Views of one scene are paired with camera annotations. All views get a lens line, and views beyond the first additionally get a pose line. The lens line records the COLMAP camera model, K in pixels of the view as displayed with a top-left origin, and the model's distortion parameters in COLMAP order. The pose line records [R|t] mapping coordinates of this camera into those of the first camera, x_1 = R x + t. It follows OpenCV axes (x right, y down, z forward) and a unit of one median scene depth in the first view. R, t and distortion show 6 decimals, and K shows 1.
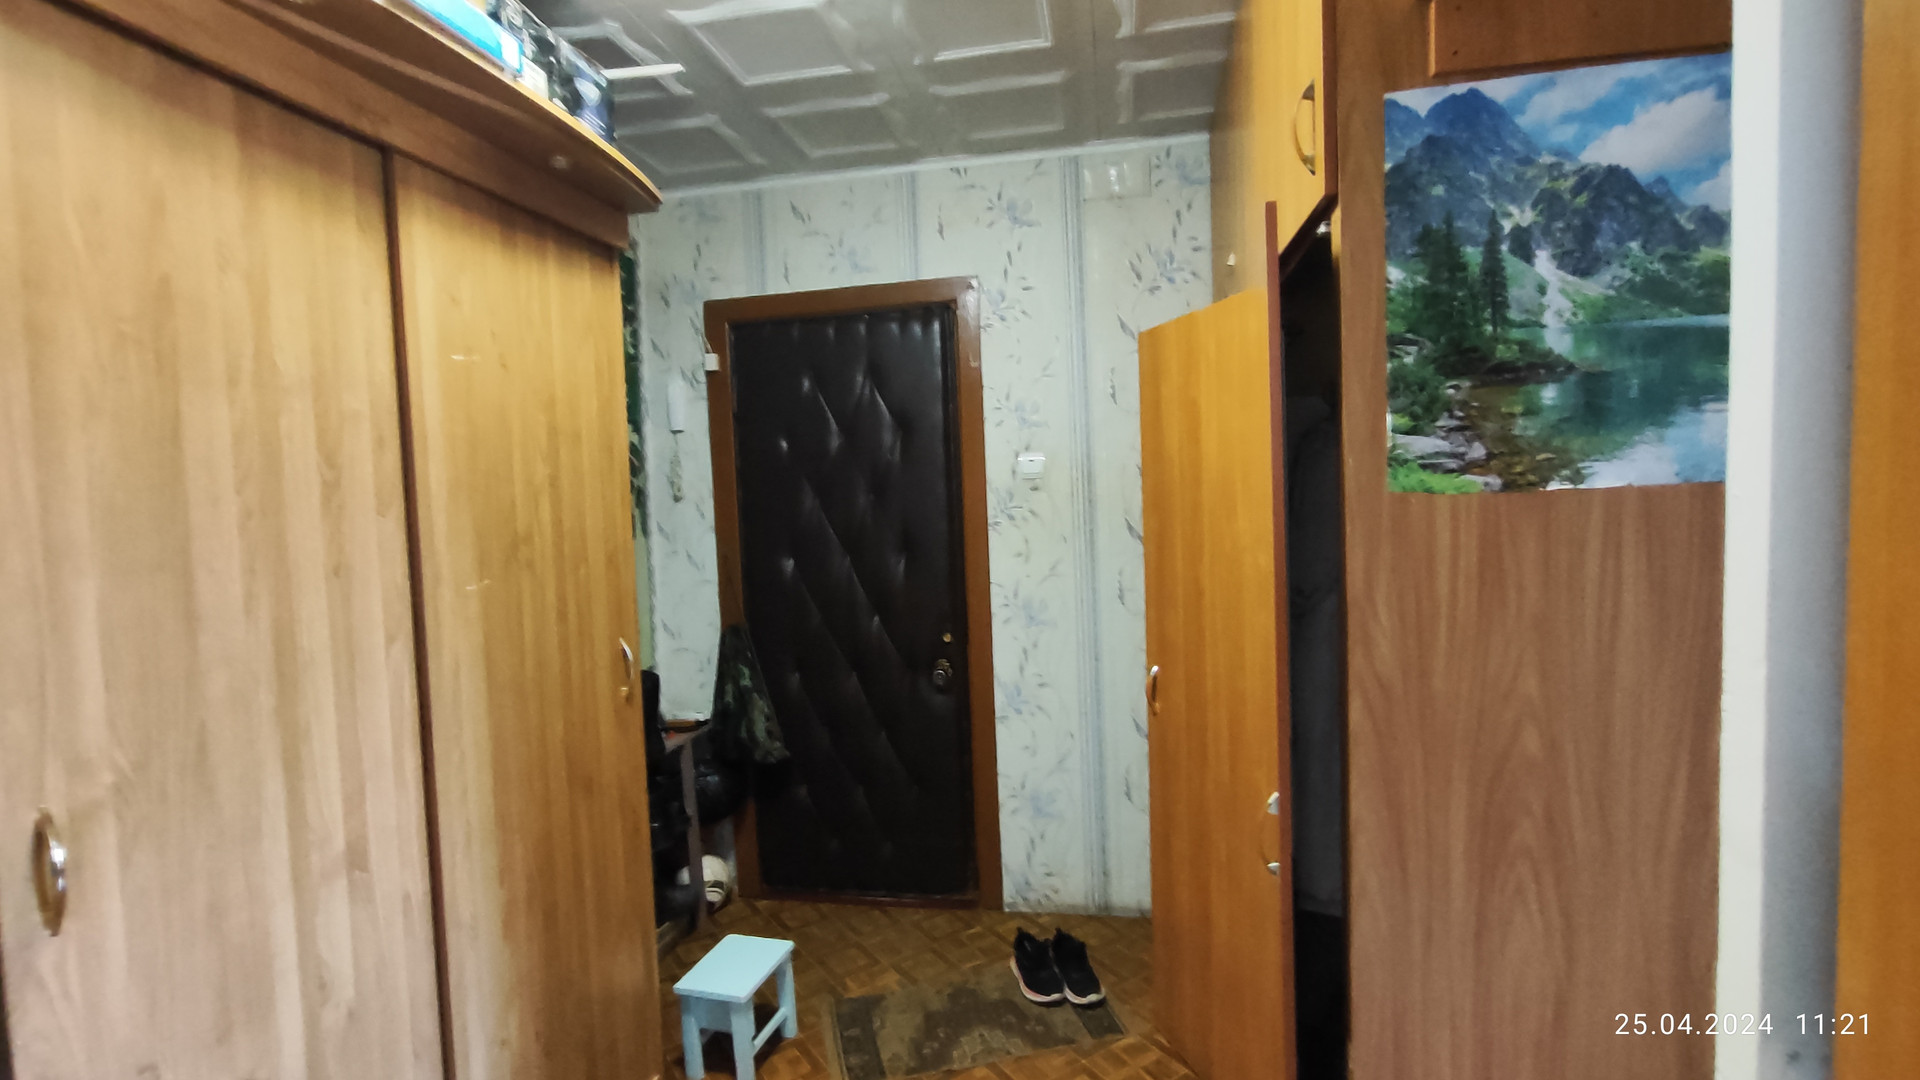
lens RADIAL K [[883.3, 0, 964.5], [0, 883.3, 547.1], [0, 0, 1]] dist [-0.011801, 0.011304]
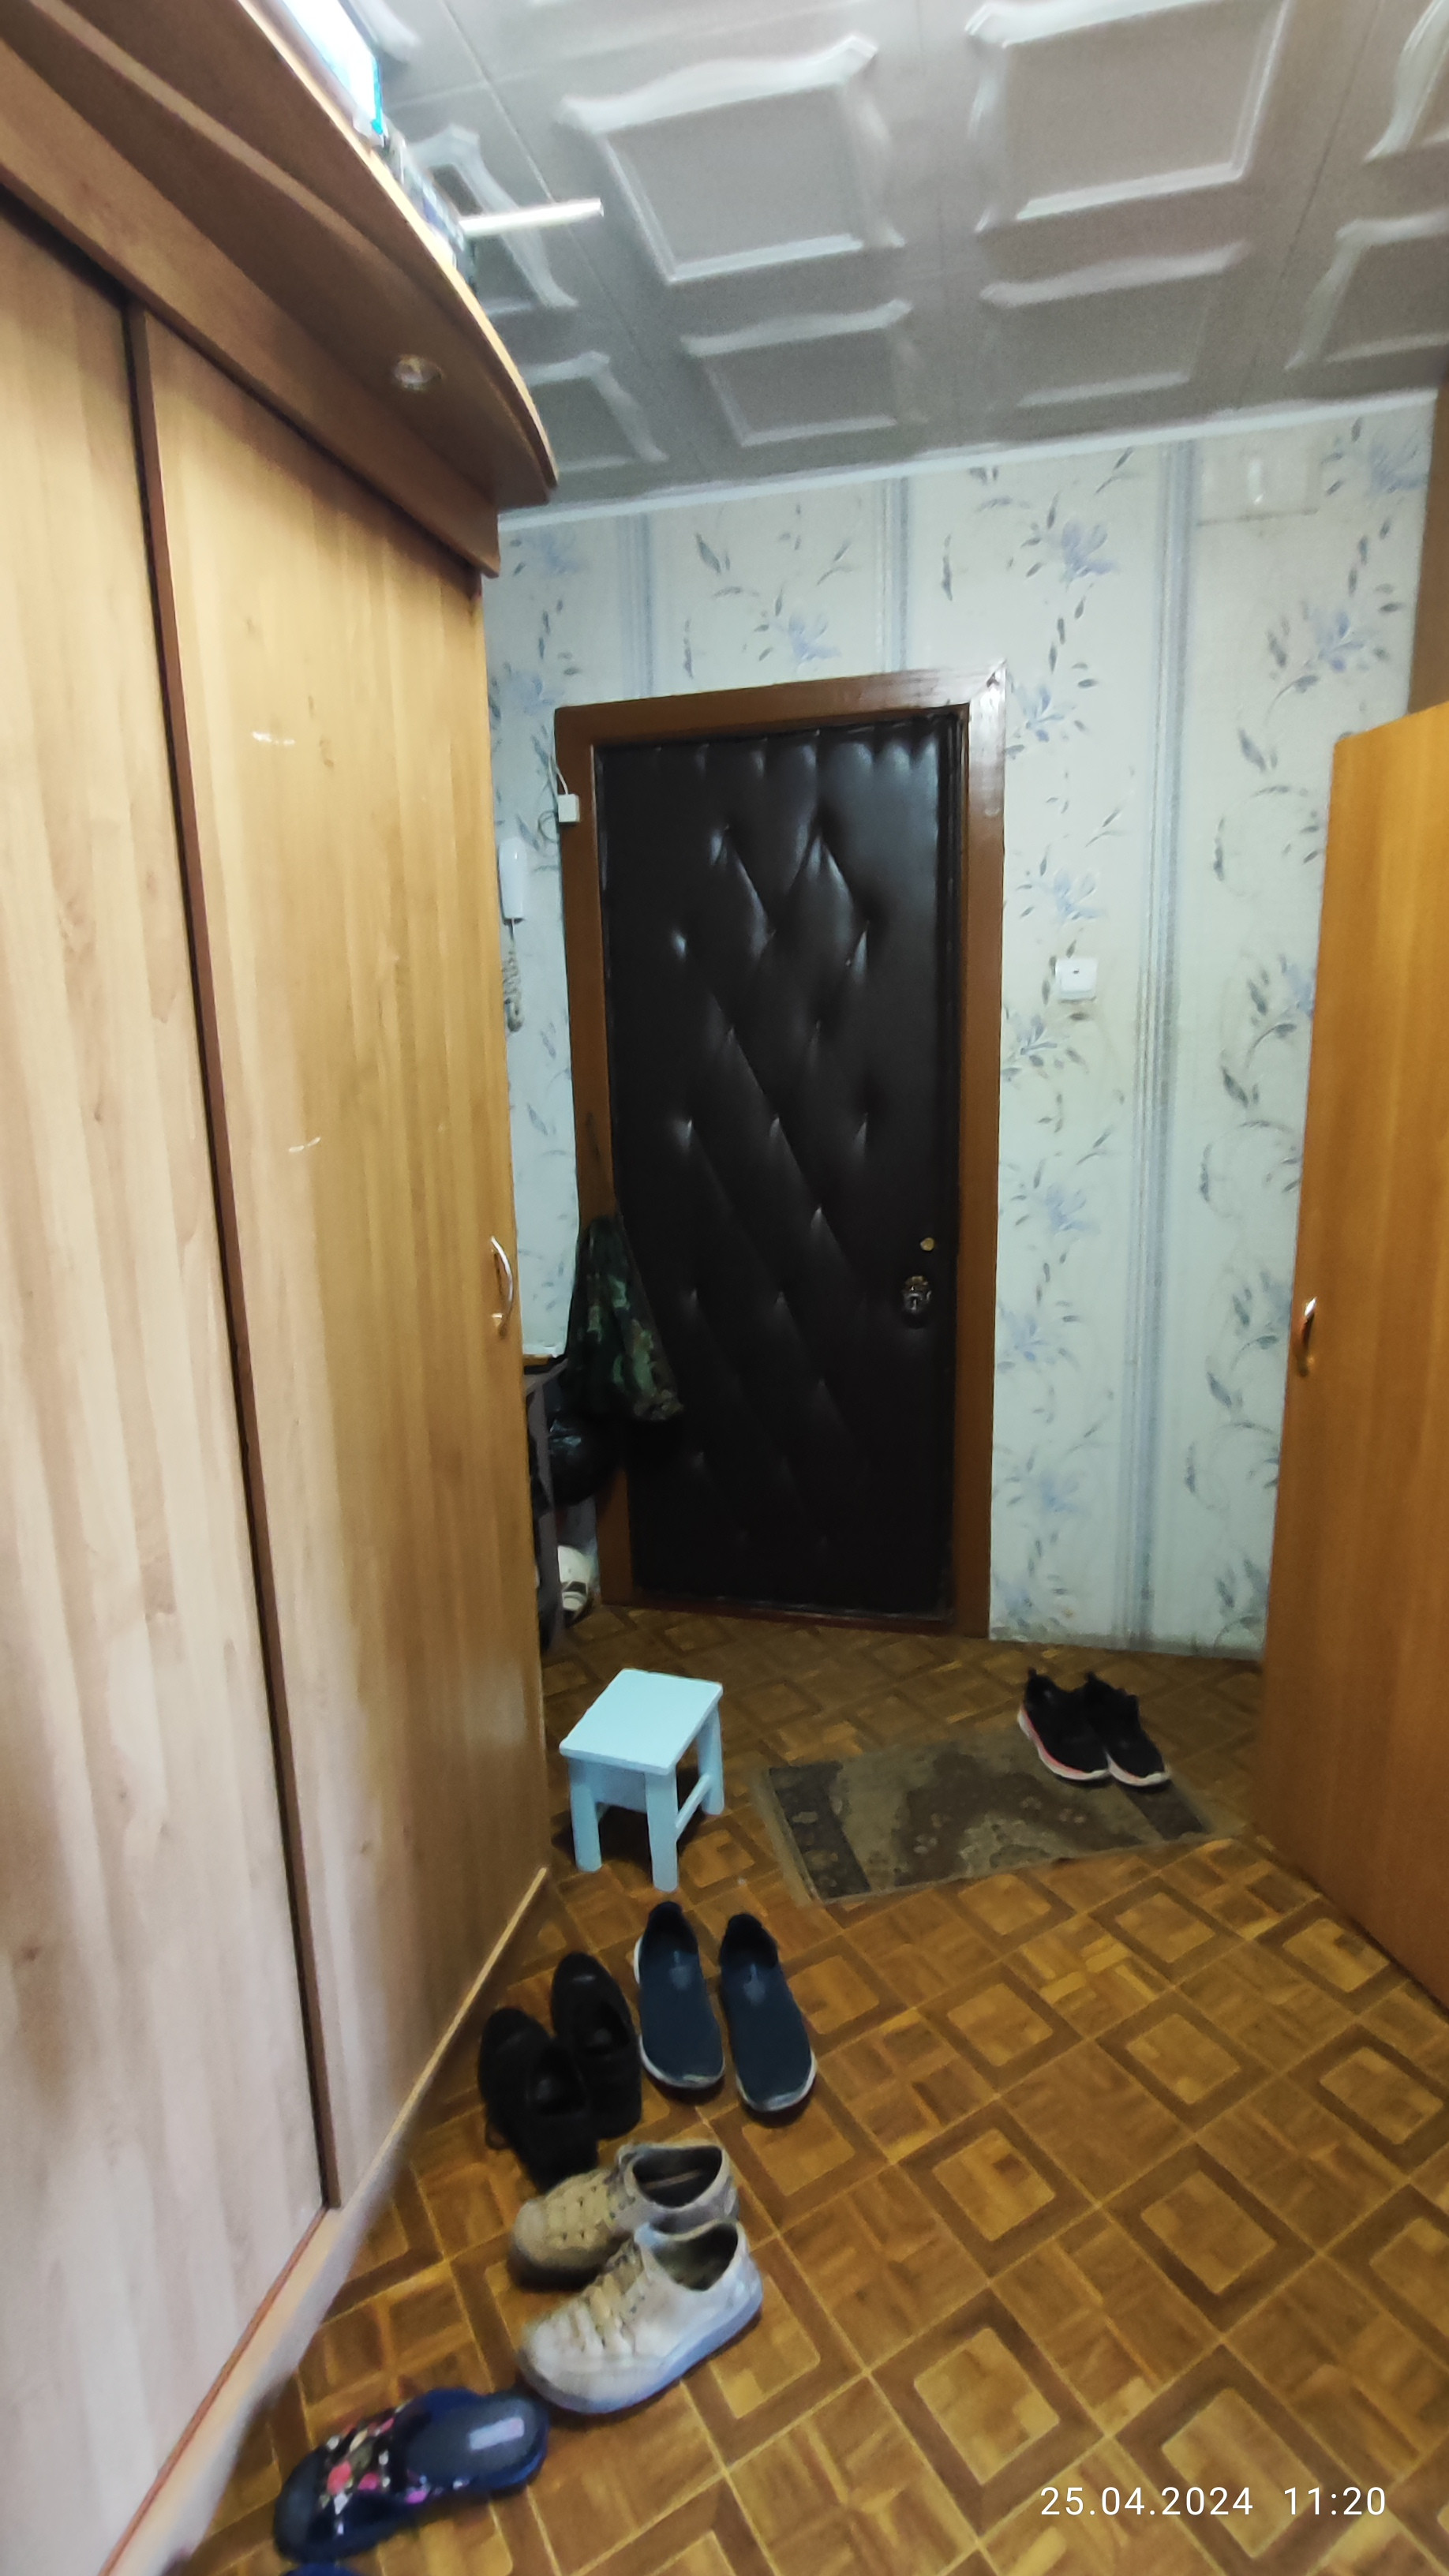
lens RADIAL K [[1185.0, 0, 741.6], [0, 1185.0, 1292.7], [0, 0, 1]] dist [-0.011801, 0.011304]
pose [[0.998494, 0.025940, -0.048343, -0.139364], [-0.018593, 0.989014, 0.146646, 0.012462], [0.051616, -0.145527, 0.988007, 0.135417]]
